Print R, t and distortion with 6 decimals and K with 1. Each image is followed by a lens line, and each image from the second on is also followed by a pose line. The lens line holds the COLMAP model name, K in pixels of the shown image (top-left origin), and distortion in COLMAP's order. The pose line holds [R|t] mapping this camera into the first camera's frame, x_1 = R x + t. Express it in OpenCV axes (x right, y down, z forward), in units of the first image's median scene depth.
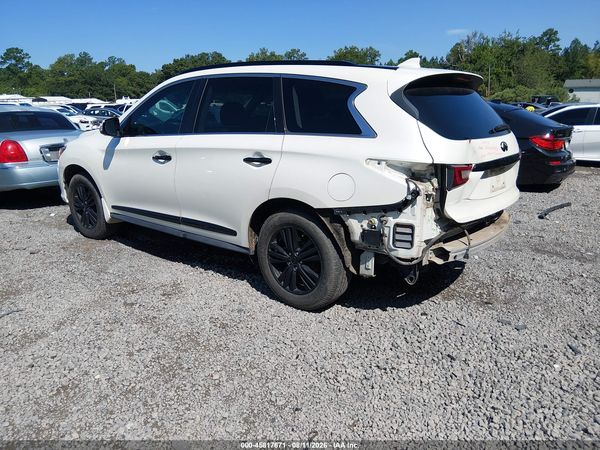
lens RADIAL K [[470.5, 0, 290.4], [0, 470.5, 222.3], [0, 0, 1]] dist [0.074042, -0.109239]
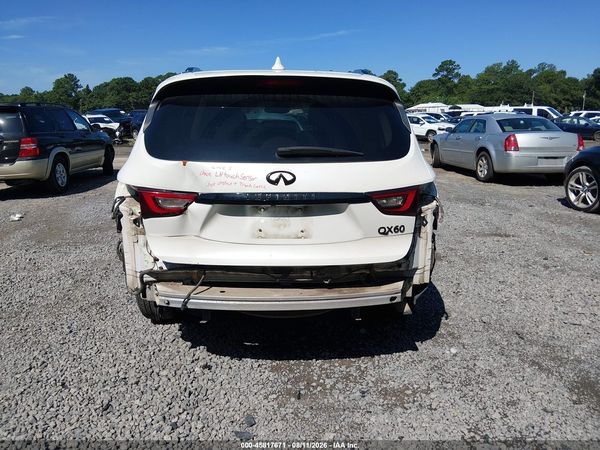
lens RADIAL K [[470.5, 0, 265.5], [0, 470.5, 236.0], [0, 0, 1]] dist [0.074042, -0.109239]
pose [[0.673248, 0.197312, -0.712604, 0.985909], [-0.188140, 0.977732, 0.092974, -0.141210], [0.715081, 0.071475, 0.695378, 0.528573]]
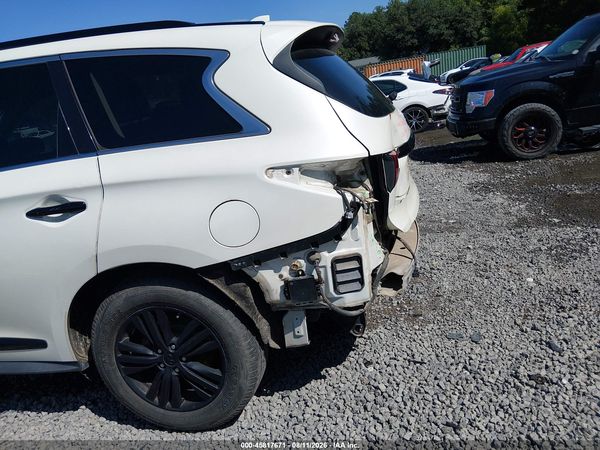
lens RADIAL K [[470.5, 0, 299.3], [0, 470.5, 221.0], [0, 0, 1]] dist [0.074042, -0.109239]
pose [[0.866364, -0.243401, 0.436083, -0.076255], [0.247482, 0.967681, 0.048441, -0.083080], [-0.433780, 0.065955, 0.898602, 0.415647]]
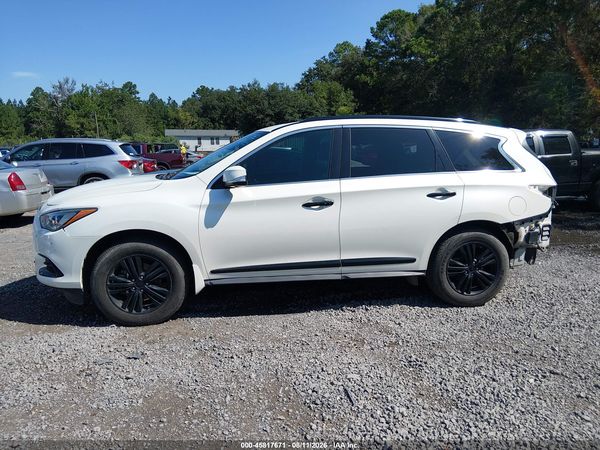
lens RADIAL K [[470.5, 0, 297.8], [0, 470.5, 226.6], [0, 0, 1]] dist [0.074042, -0.109239]
pose [[0.657245, -0.120610, 0.743964, -1.375341], [0.181659, 0.983361, -0.001064, -0.127982], [-0.731456, 0.135846, 0.668219, 0.506174]]
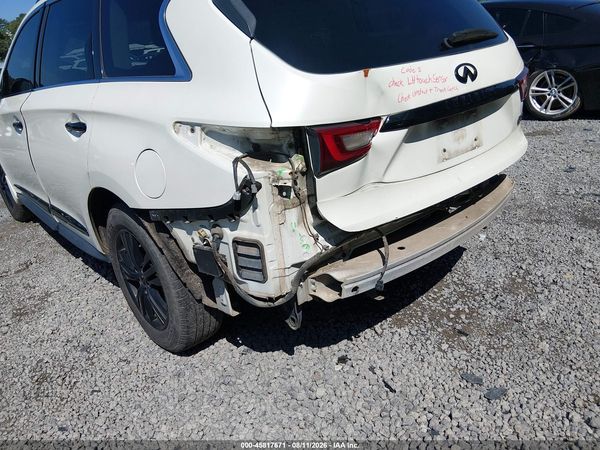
lens RADIAL K [[470.5, 0, 297.0], [0, 470.5, 229.9], [0, 0, 1]] dist [0.074042, -0.109239]
pose [[0.985063, -0.033427, -0.168916, 0.362518], [0.059657, 0.986472, 0.152686, -0.081855], [0.161527, -0.160483, 0.973732, 0.443159]]
